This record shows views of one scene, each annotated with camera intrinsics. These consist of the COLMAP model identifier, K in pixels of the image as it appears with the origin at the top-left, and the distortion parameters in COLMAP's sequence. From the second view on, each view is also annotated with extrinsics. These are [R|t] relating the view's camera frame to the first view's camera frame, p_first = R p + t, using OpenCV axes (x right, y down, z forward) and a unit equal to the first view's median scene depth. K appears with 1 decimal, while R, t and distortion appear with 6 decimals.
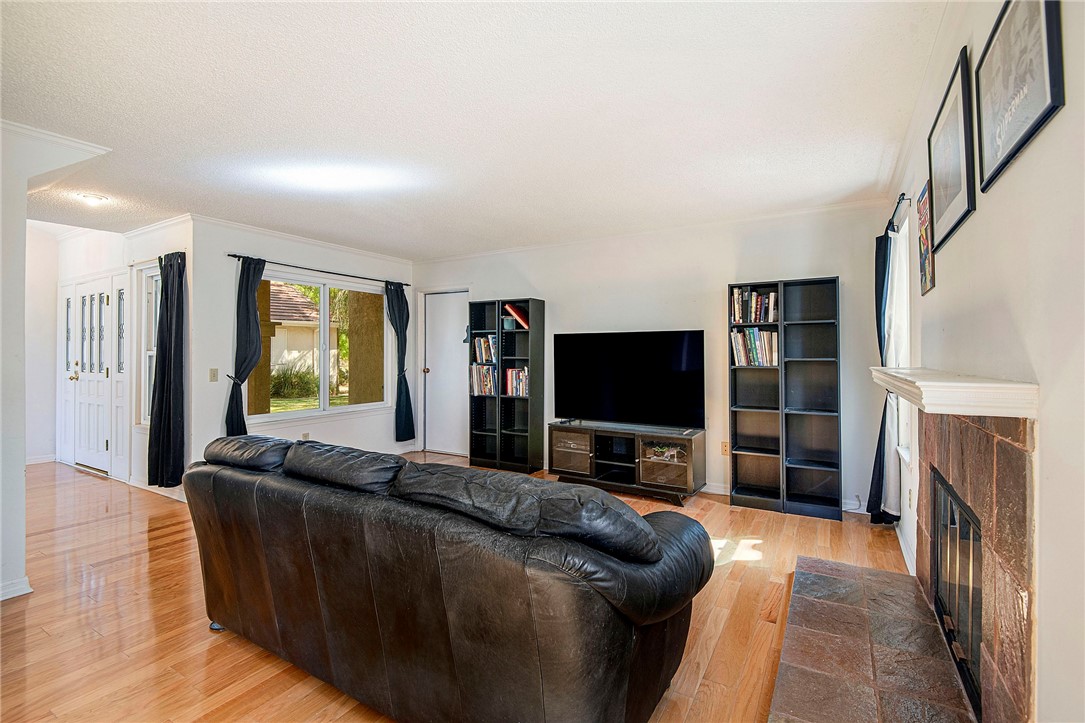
lens RADIAL K [[494.4, 0, 542.0], [0, 494.4, 353.0], [0, 0, 1]] dist [-0.016413, -0.002501]
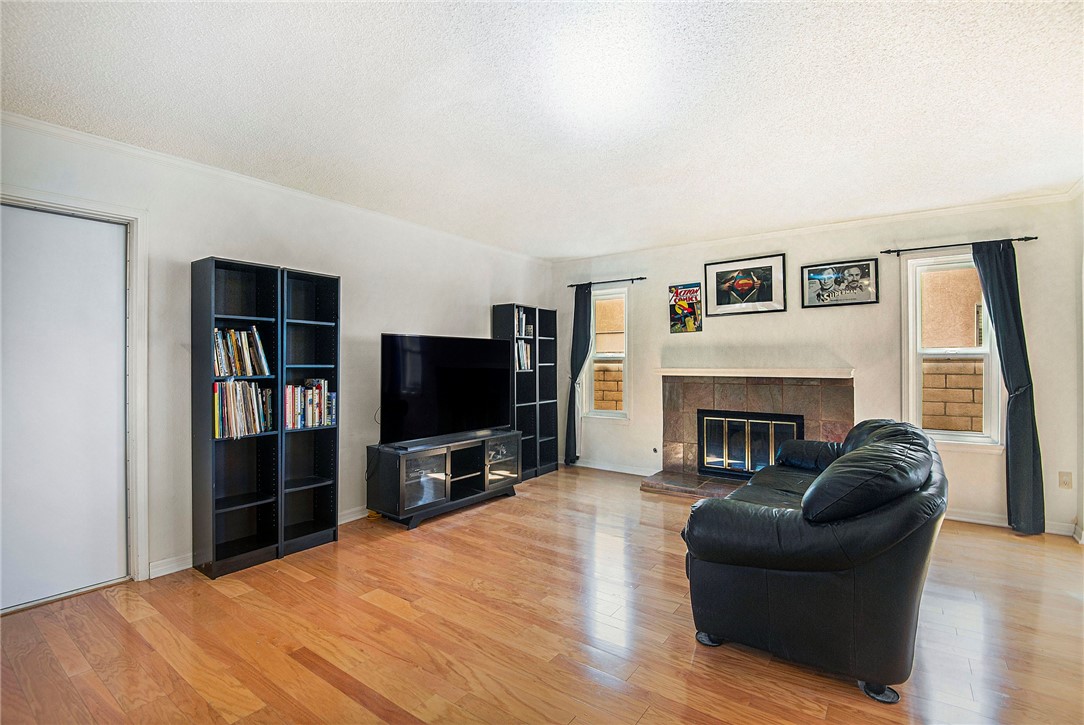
lens RADIAL K [[493.9, 0, 544.3], [0, 493.9, 360.5], [0, 0, 1]] dist [-0.016413, -0.002501]
pose [[0.086891, -0.000961, 0.996217, -0.649447], [0.003250, 0.999994, 0.000681, 0.002219], [-0.996213, 0.003178, 0.086894, 0.647237]]
